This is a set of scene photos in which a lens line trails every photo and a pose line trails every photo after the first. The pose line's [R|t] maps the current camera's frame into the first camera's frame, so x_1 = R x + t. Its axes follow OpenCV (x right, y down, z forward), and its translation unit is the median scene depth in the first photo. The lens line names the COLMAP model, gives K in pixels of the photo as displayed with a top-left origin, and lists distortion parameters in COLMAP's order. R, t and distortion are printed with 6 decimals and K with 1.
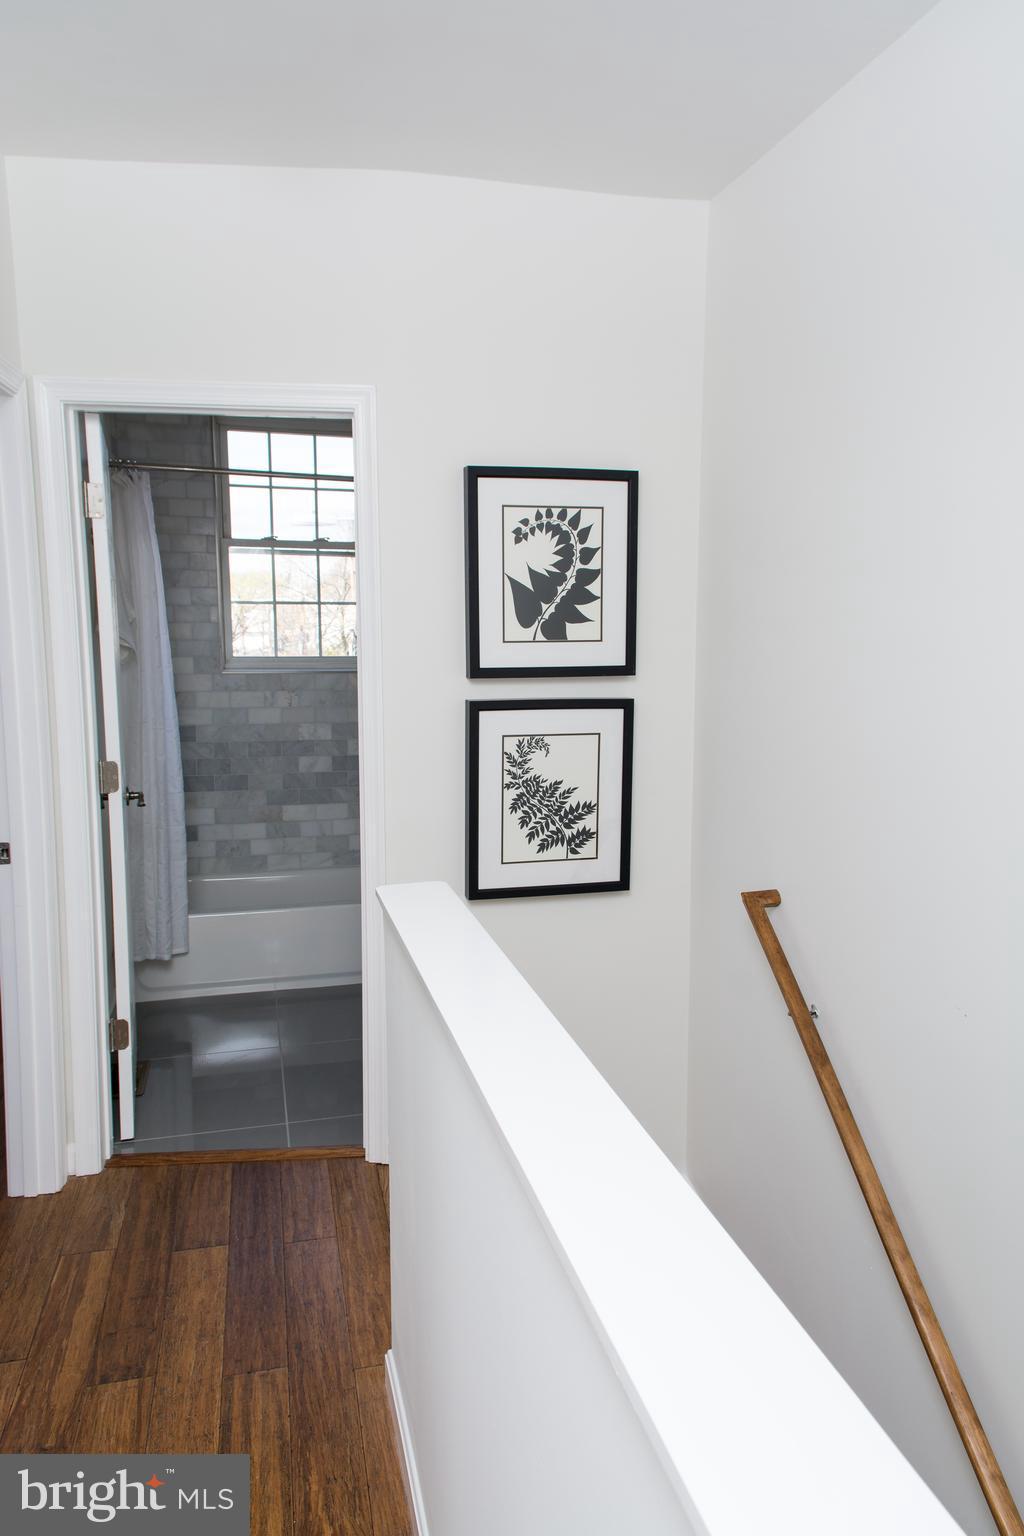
lens RADIAL K [[1131.9, 0, 516.1], [0, 1131.9, 760.2], [0, 0, 1]] dist [-0.032364, -0.024005]
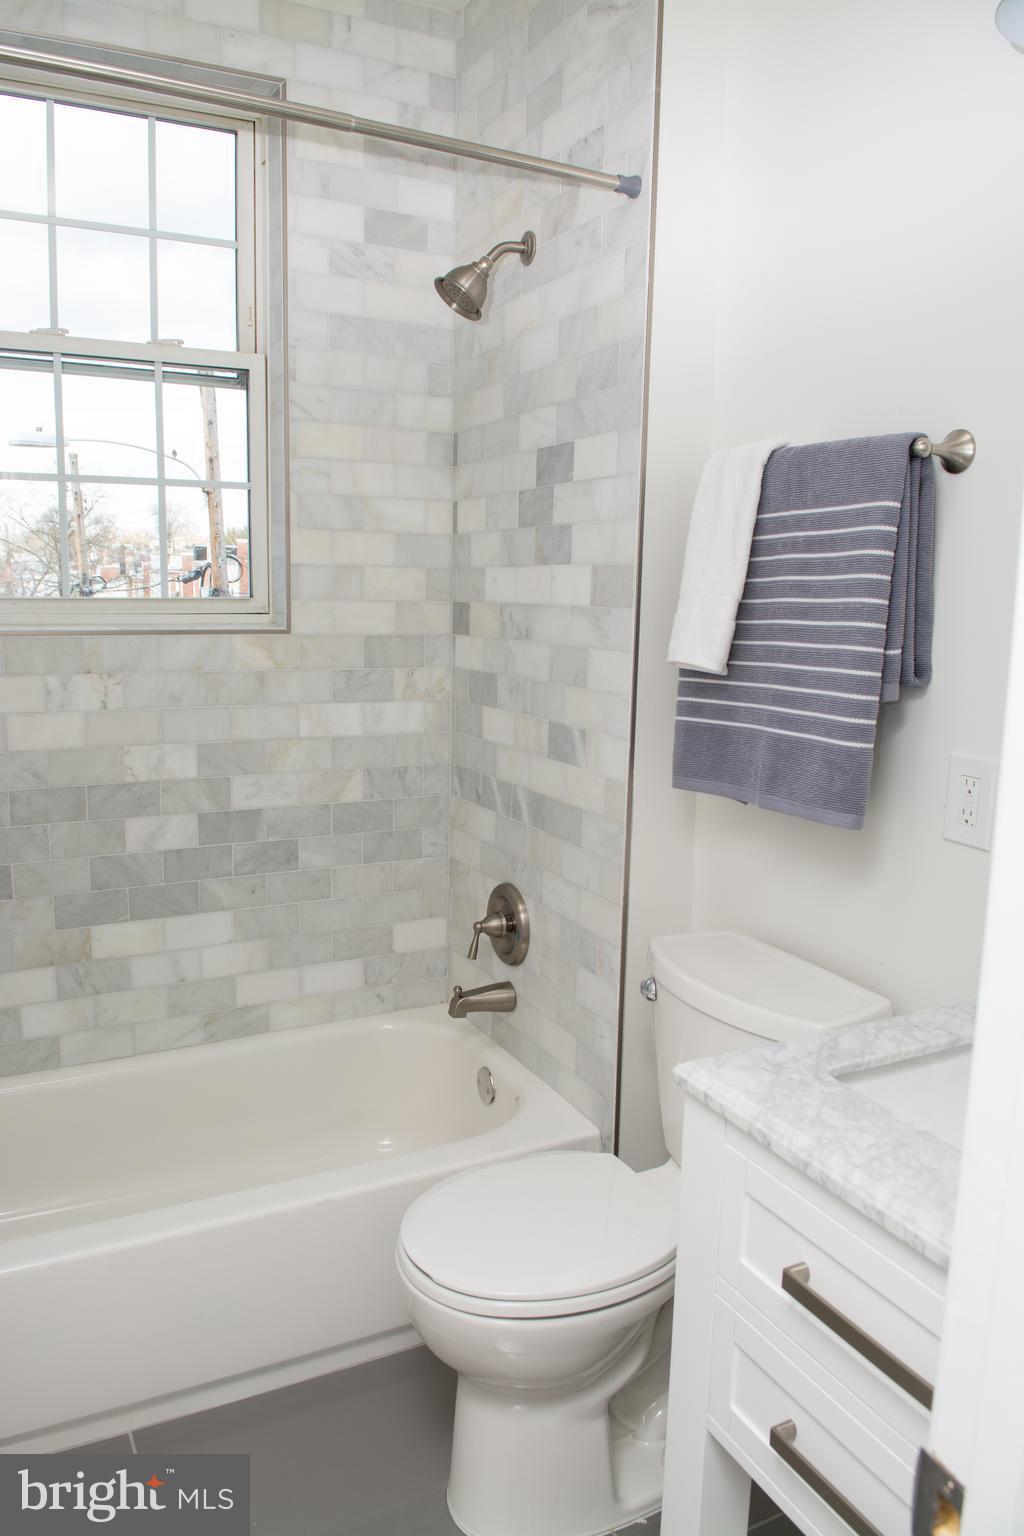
lens RADIAL K [[1131.9, 0, 510.1], [0, 1131.9, 767.0], [0, 0, 1]] dist [-0.032364, -0.024005]
pose [[0.973168, -0.030899, 0.228013, -0.146251], [0.029304, 0.999517, 0.010376, -0.024470], [-0.228224, -0.003416, 0.973603, 0.528438]]
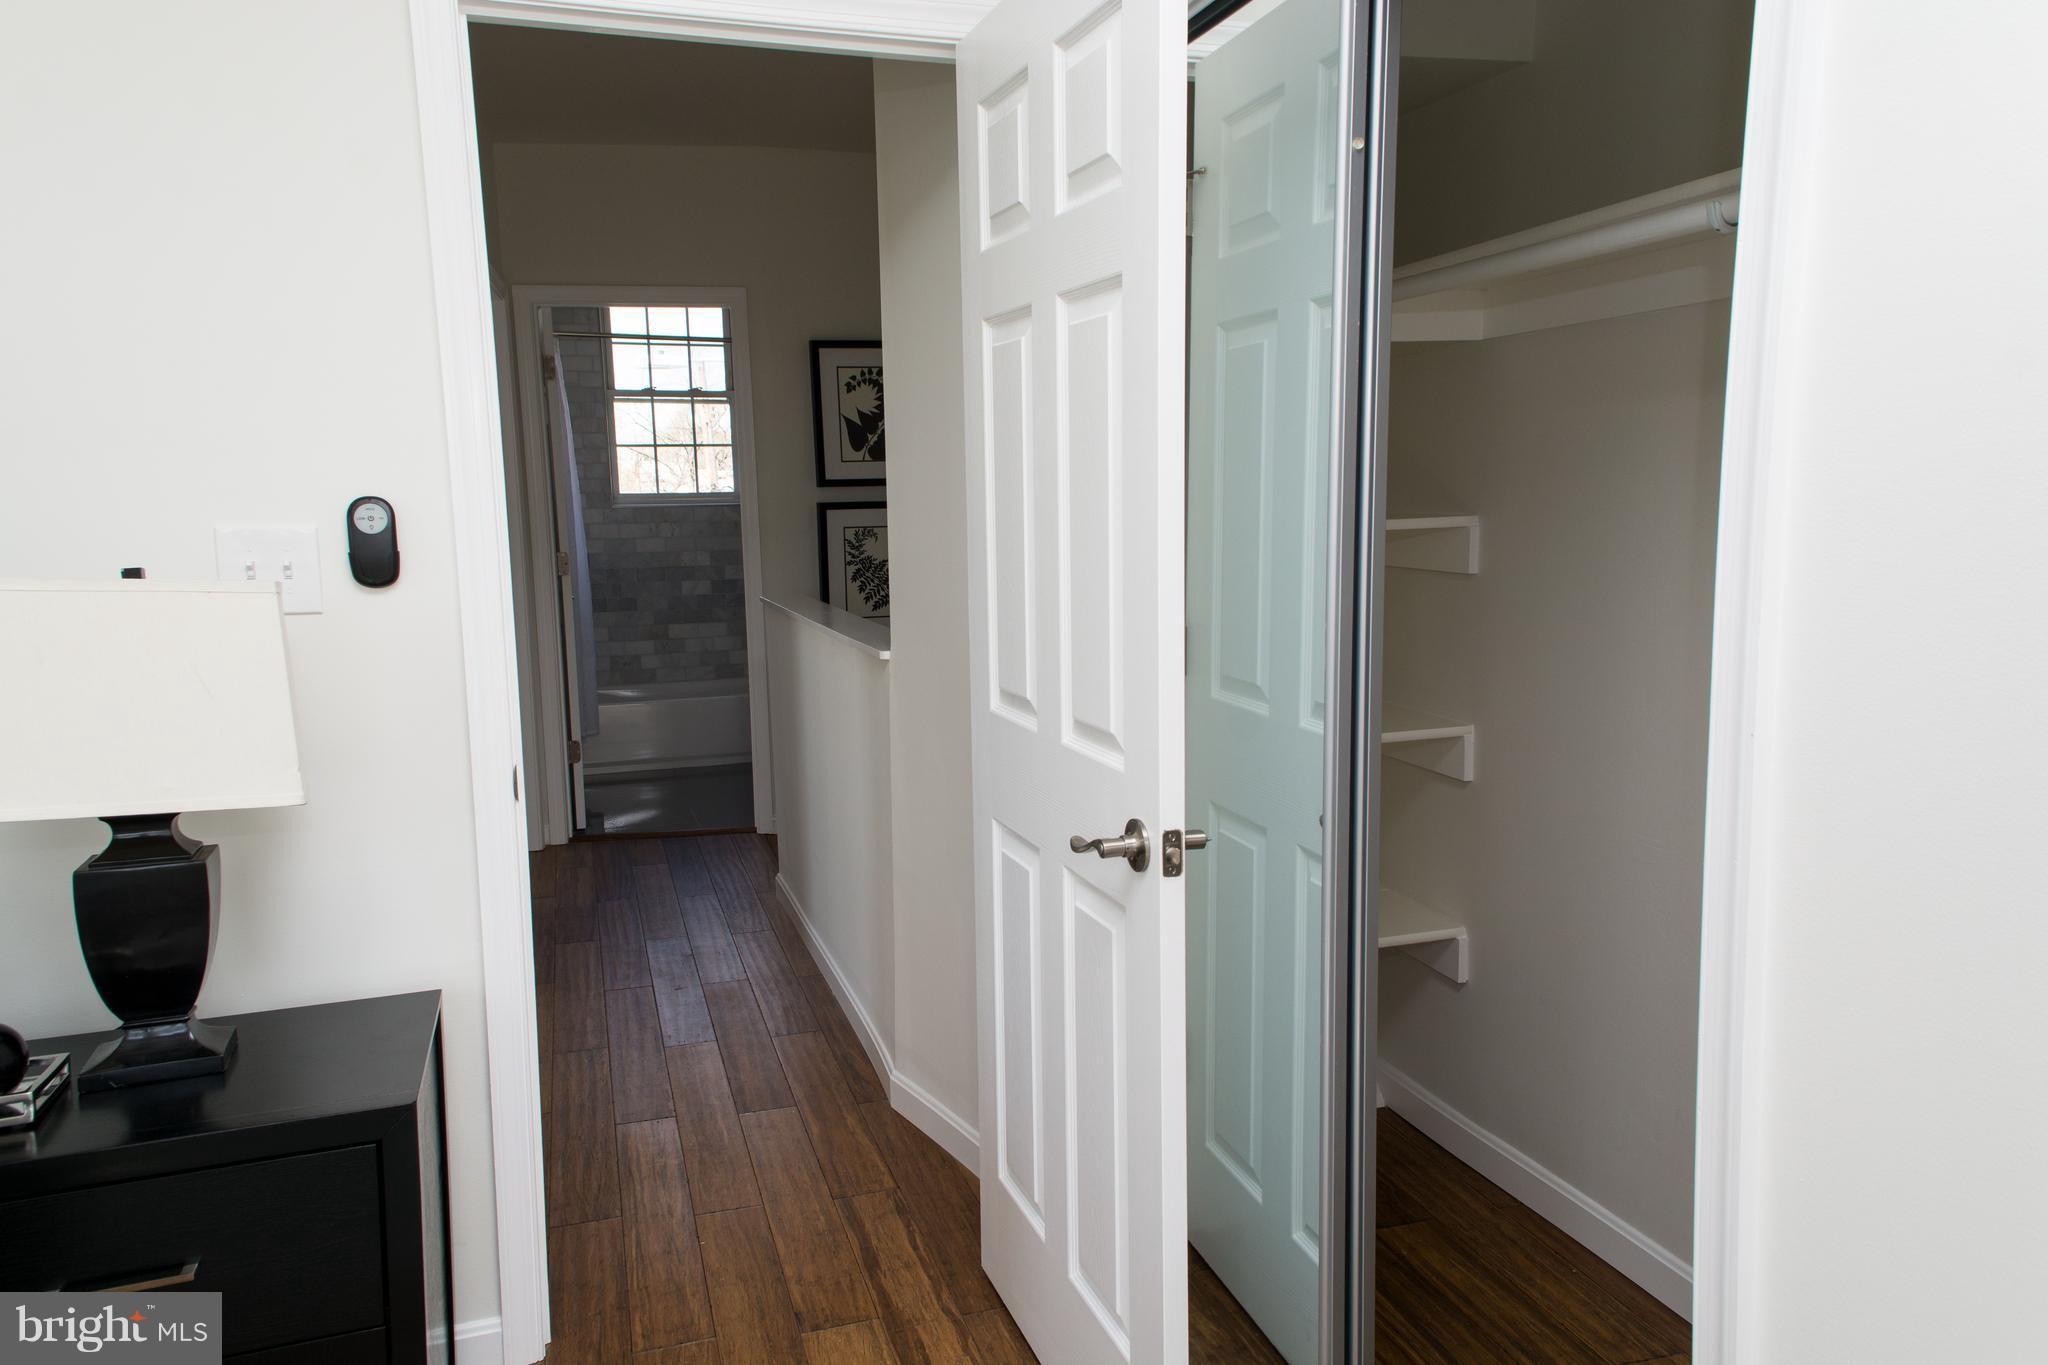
lens RADIAL K [[1509.3, 0, 1075.4], [0, 1509.3, 693.3], [0, 0, 1]] dist [-0.032364, -0.024005]
pose [[0.994731, -0.034971, 0.096369, 0.052653], [0.033474, 0.999293, 0.017111, 0.098423], [-0.096899, -0.013795, 0.995199, -0.553461]]
